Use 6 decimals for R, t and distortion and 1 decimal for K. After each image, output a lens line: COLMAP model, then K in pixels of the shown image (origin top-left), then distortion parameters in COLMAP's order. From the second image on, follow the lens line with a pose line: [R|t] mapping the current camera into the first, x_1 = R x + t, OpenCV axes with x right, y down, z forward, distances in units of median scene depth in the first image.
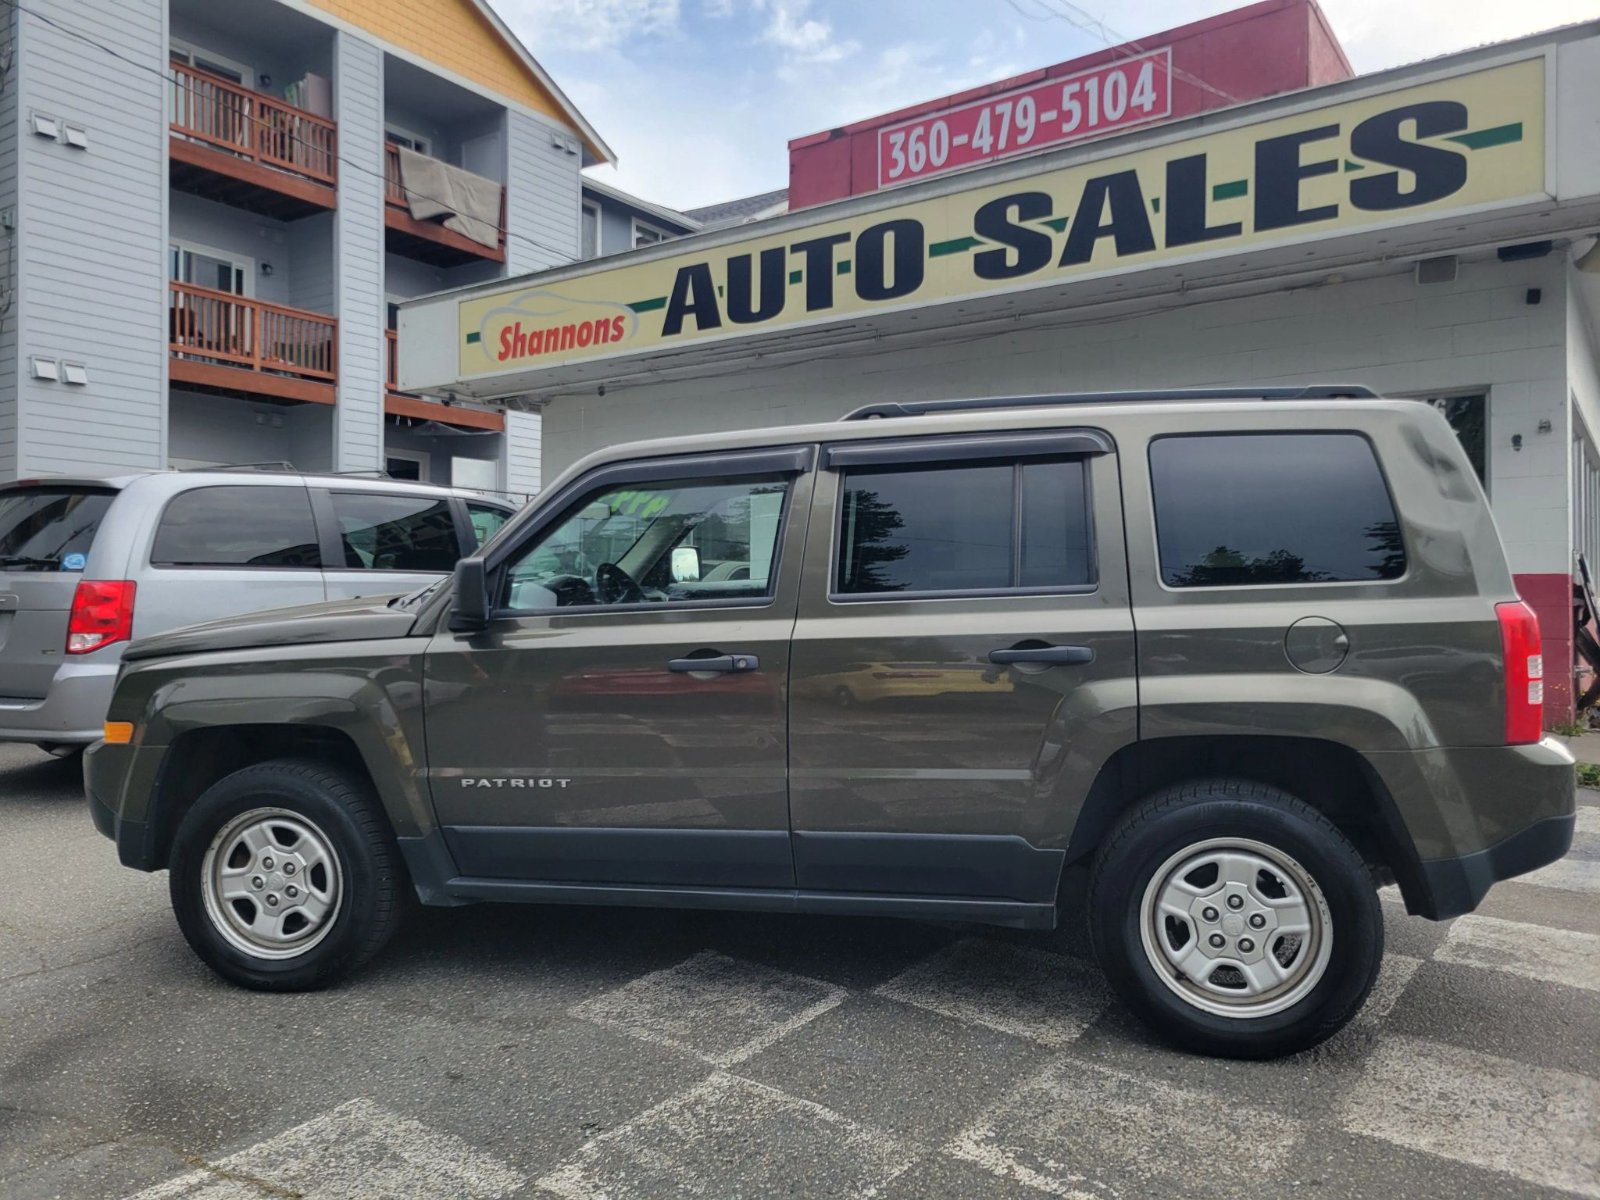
lens RADIAL K [[1184.3, 0, 773.8], [0, 1184.3, 582.0], [0, 0, 1]] dist [0.066544, -0.037707]
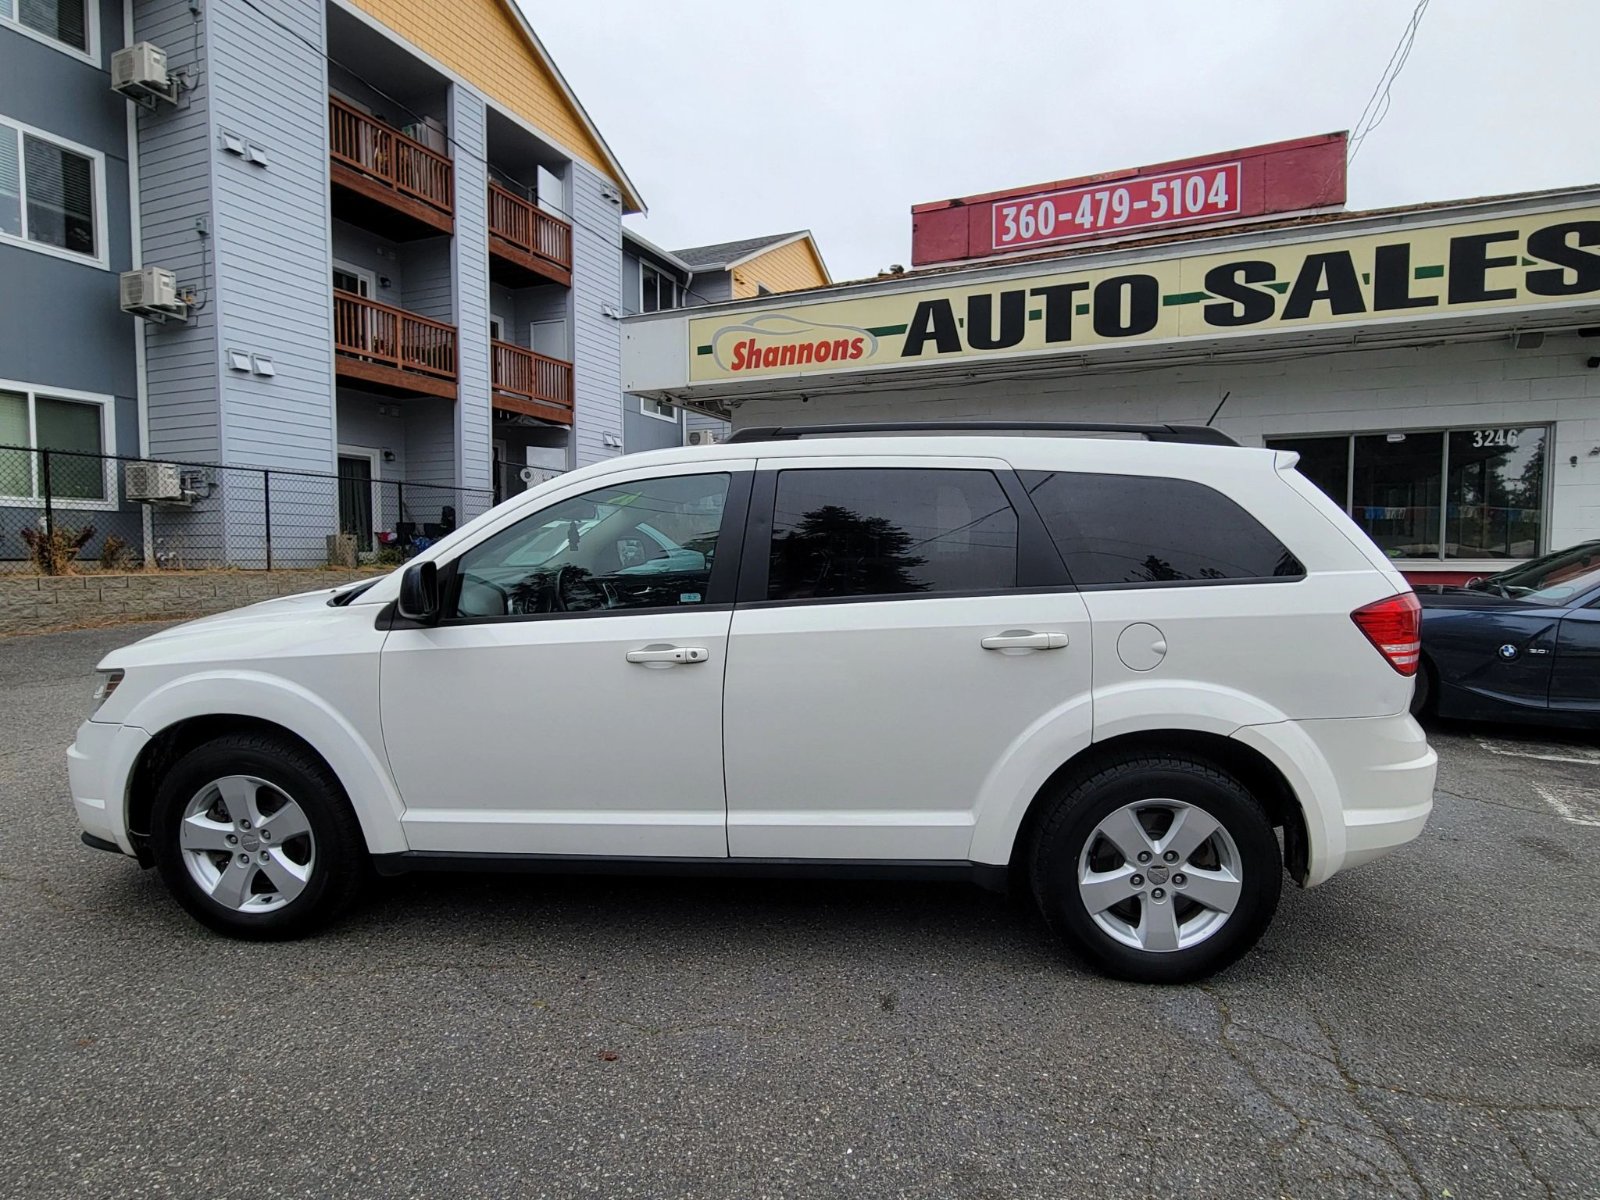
lens RADIAL K [[847.2, 0, 809.8], [0, 847.2, 606.6], [0, 0, 1]] dist [0.002370, -0.002950]
pose [[0.976372, -0.016866, 0.215440, -0.350515], [-0.000484, 0.996777, 0.080225, -0.012776], [-0.216098, -0.078434, 0.973216, 0.113014]]
